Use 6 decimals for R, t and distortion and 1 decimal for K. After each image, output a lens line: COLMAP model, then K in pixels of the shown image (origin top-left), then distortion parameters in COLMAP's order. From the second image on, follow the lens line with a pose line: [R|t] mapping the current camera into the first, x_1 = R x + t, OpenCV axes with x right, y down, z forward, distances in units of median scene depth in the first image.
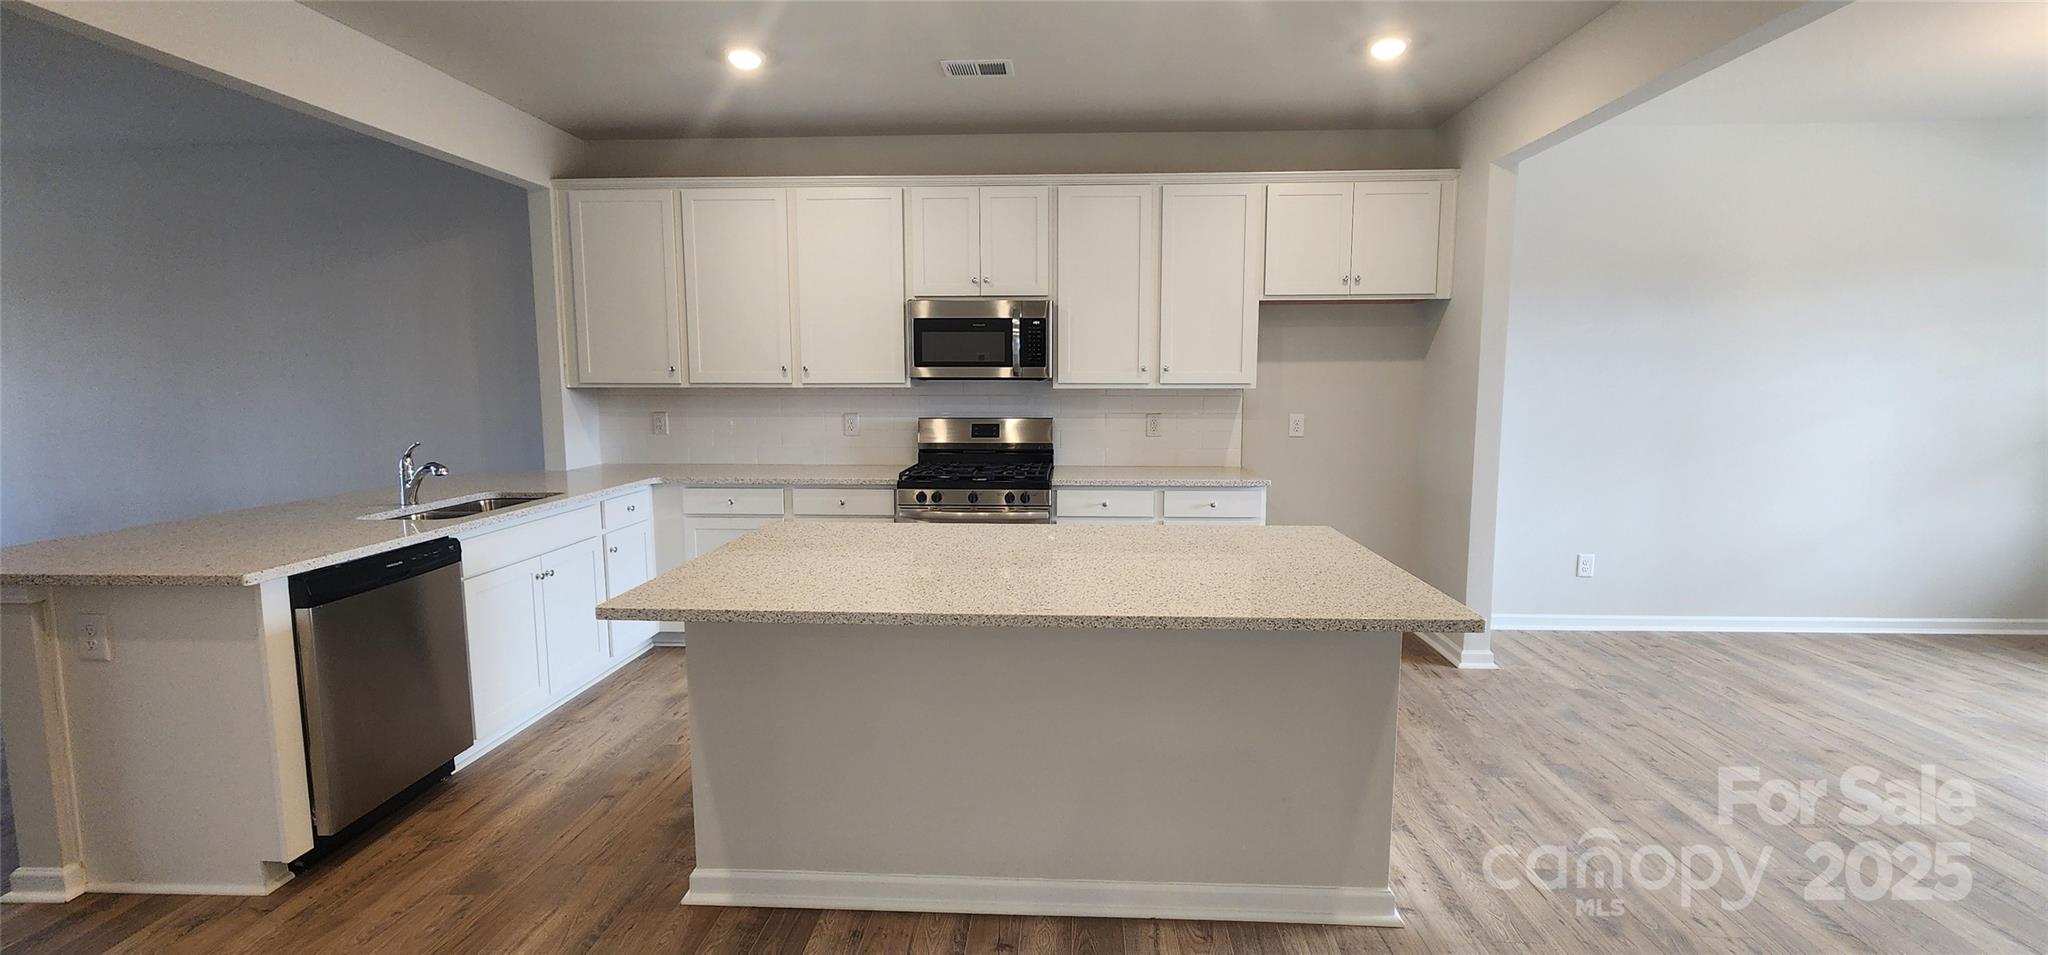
lens RADIAL K [[840.6, 0, 1027.8], [0, 840.6, 466.7], [0, 0, 1]] dist [-0.008806, 0.005134]
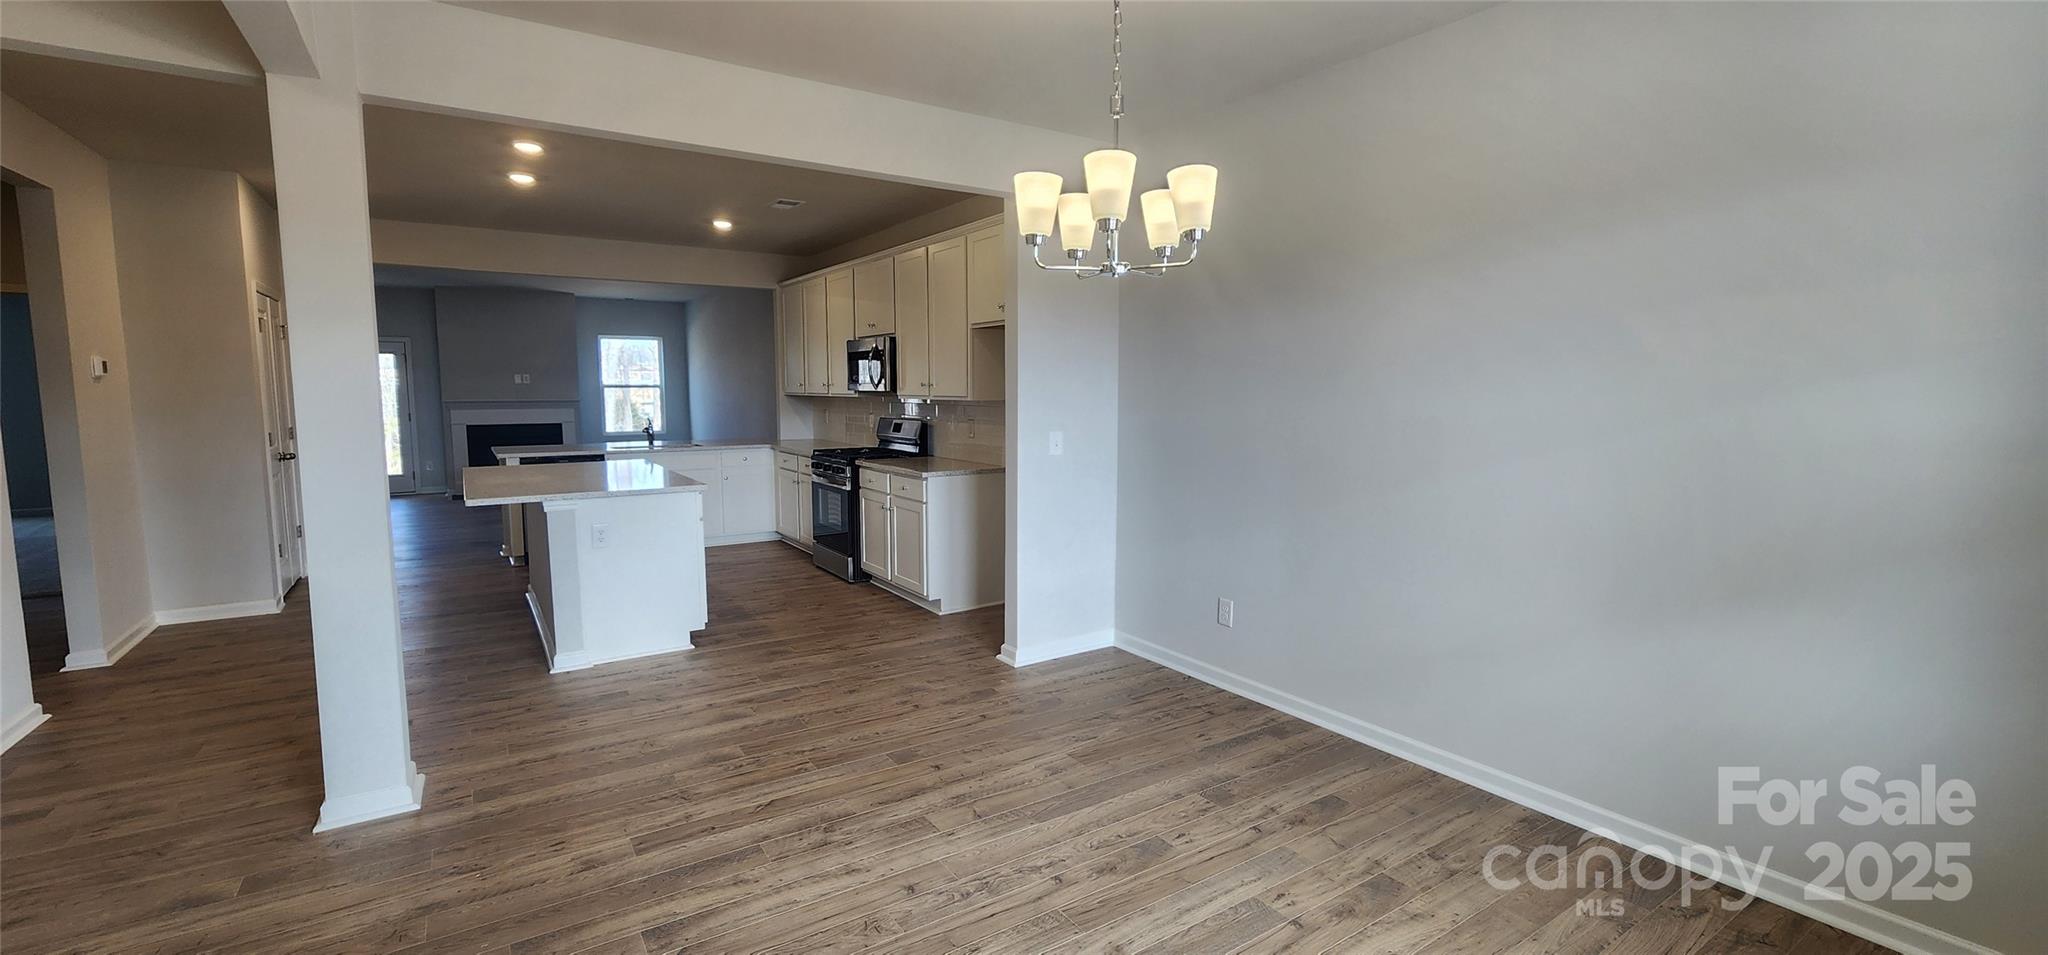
lens RADIAL K [[840.6, 0, 1027.8], [0, 840.6, 466.7], [0, 0, 1]] dist [-0.008806, 0.005134]
pose [[0.599249, 0.077481, -0.796804, 1.324221], [-0.084929, 0.995842, 0.032963, -0.045735], [0.796045, 0.047919, 0.603338, 0.339862]]
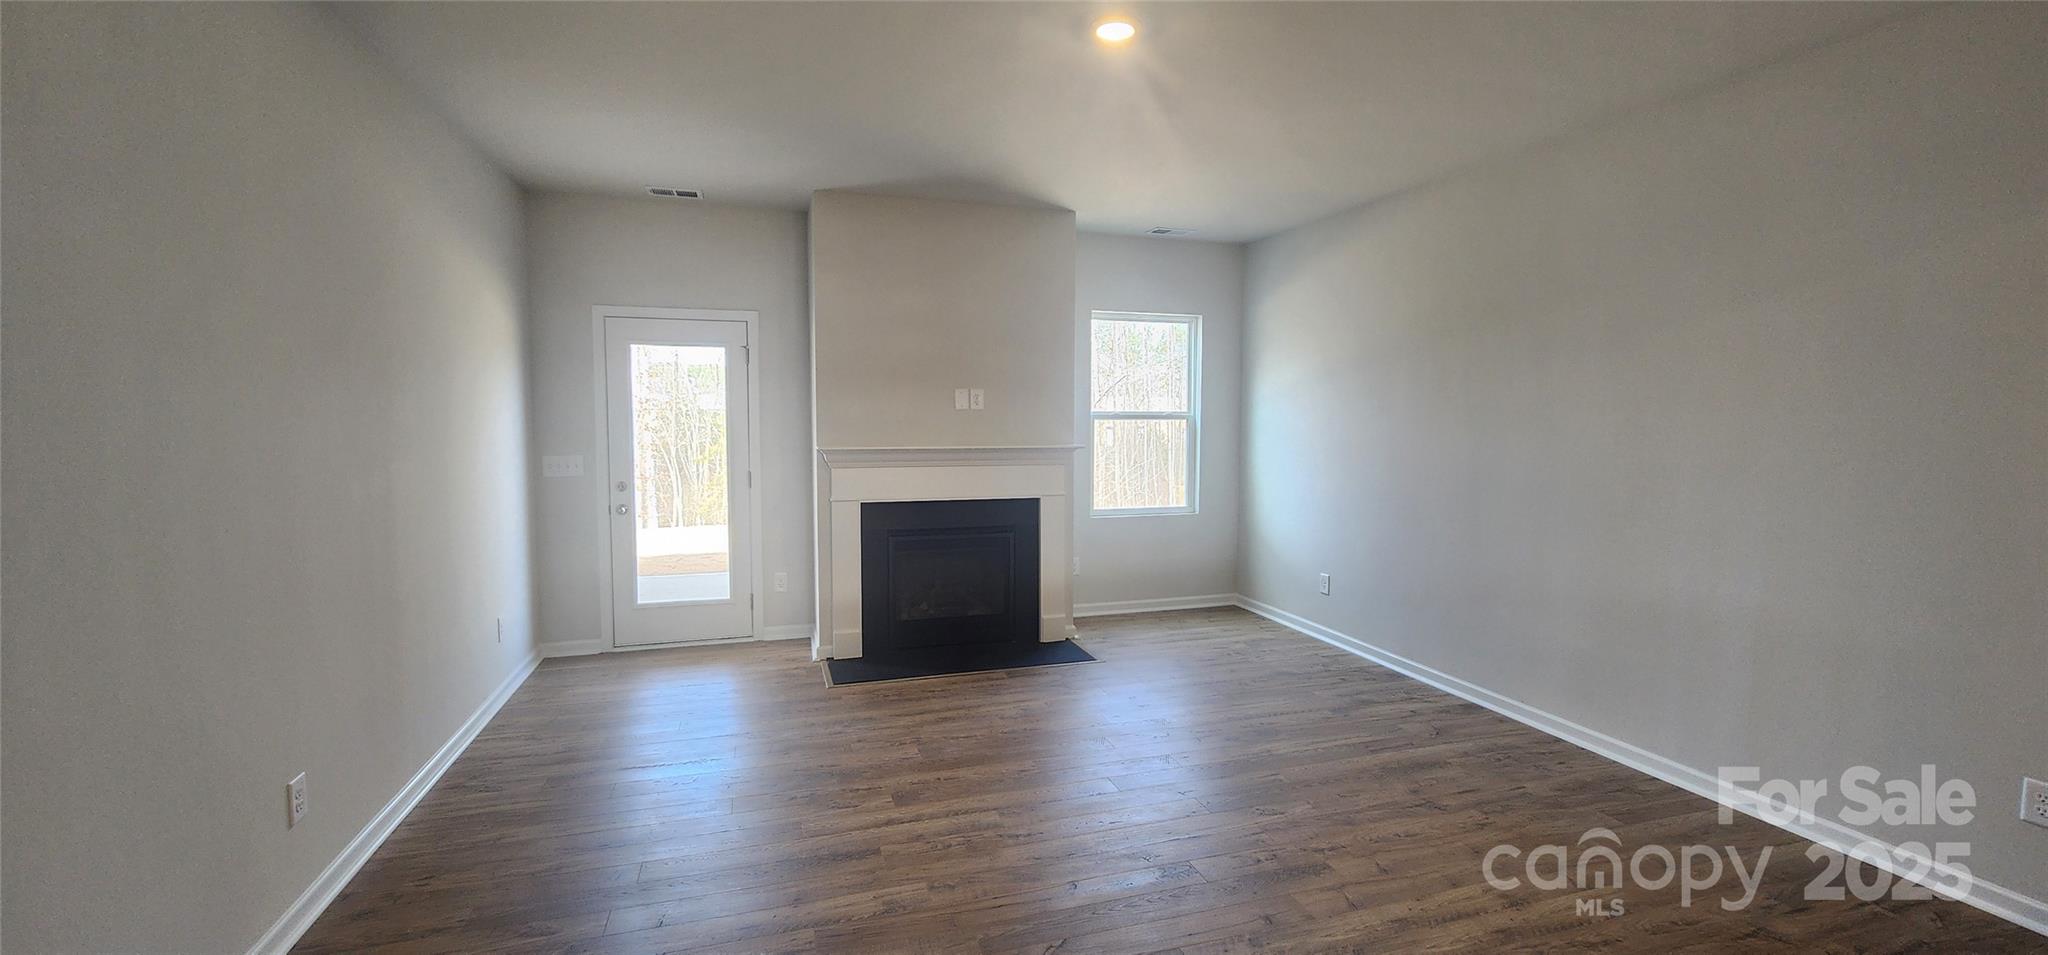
lens RADIAL K [[840.6, 0, 1027.8], [0, 840.6, 466.7], [0, 0, 1]] dist [-0.008806, 0.005134]
pose [[0.348778, 0.064850, -0.934959, -0.613288], [-0.104164, 0.994105, 0.030095, -0.049422], [0.931399, 0.086892, 0.353476, 0.317104]]
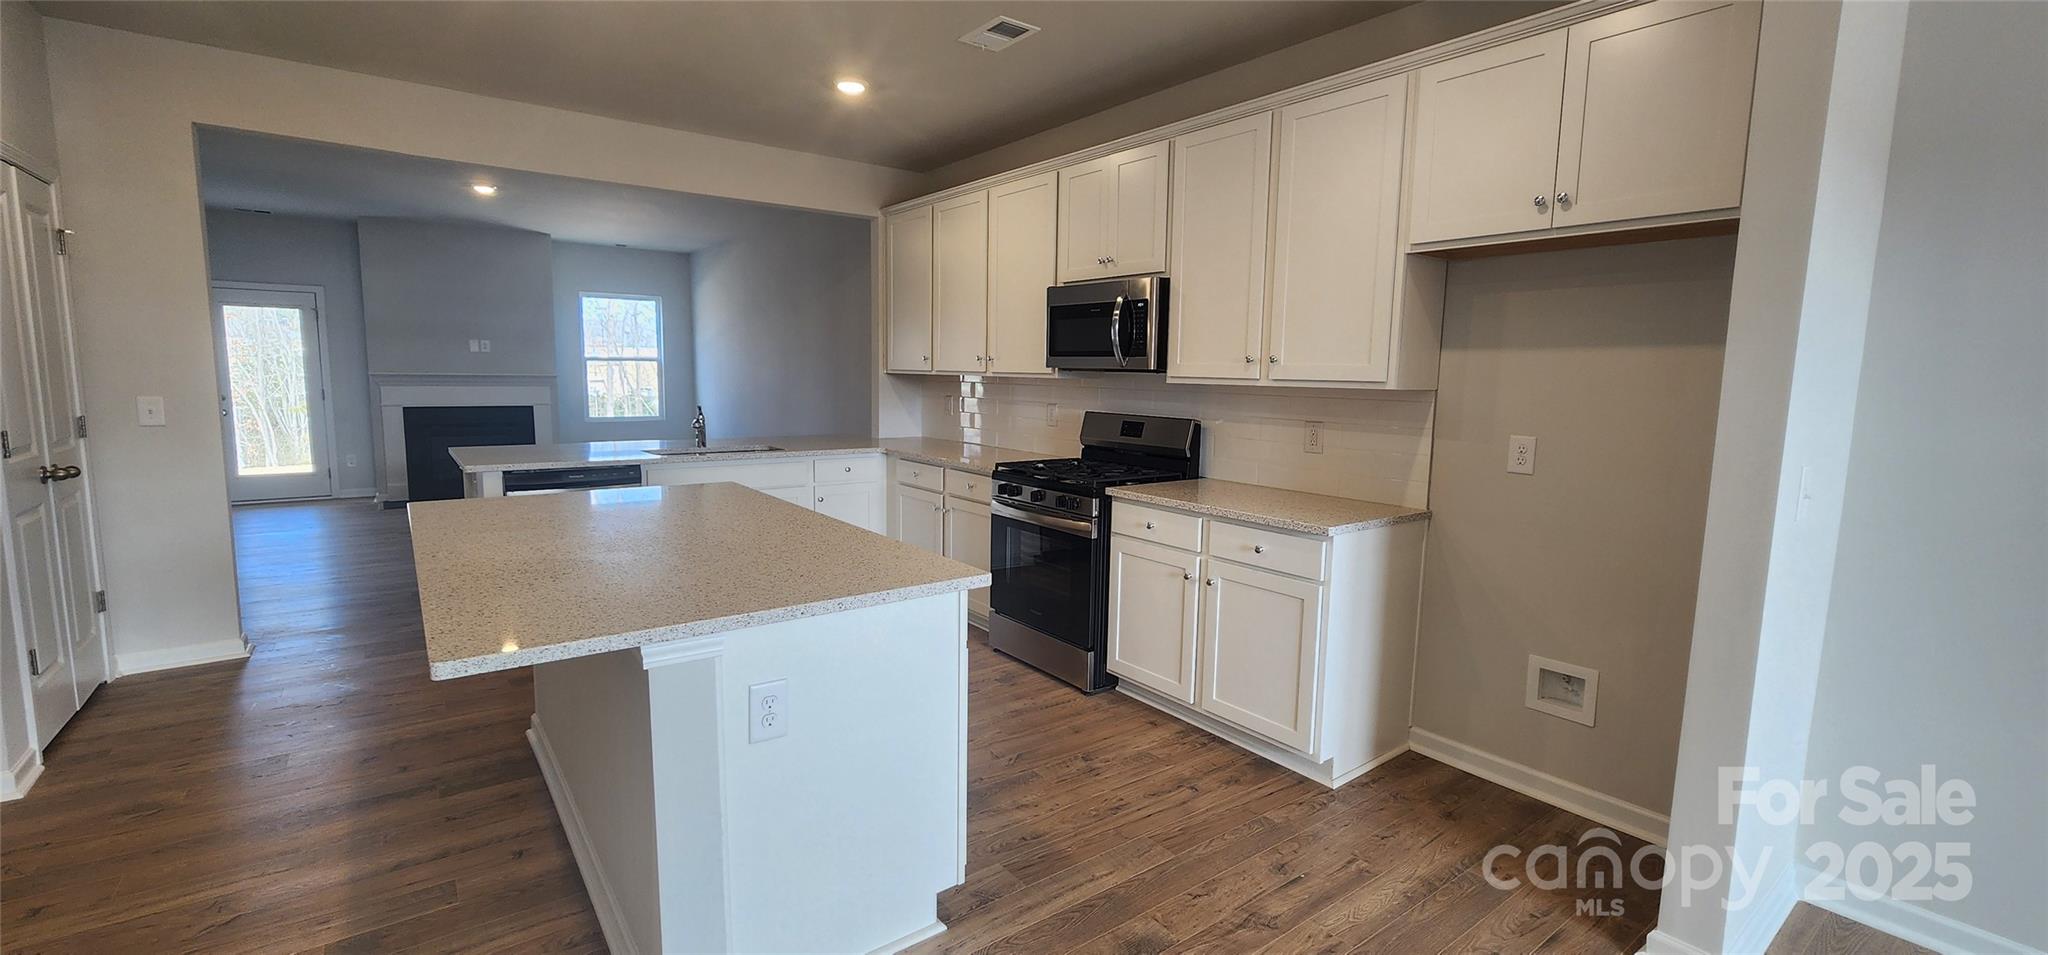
lens RADIAL K [[840.6, 0, 1027.8], [0, 840.6, 466.7], [0, 0, 1]] dist [-0.008806, 0.005134]
pose [[0.640913, 0.099912, -0.761083, 0.601404], [-0.097930, 0.994034, 0.048025, -0.037768], [0.761341, 0.043753, 0.646874, 0.369422]]
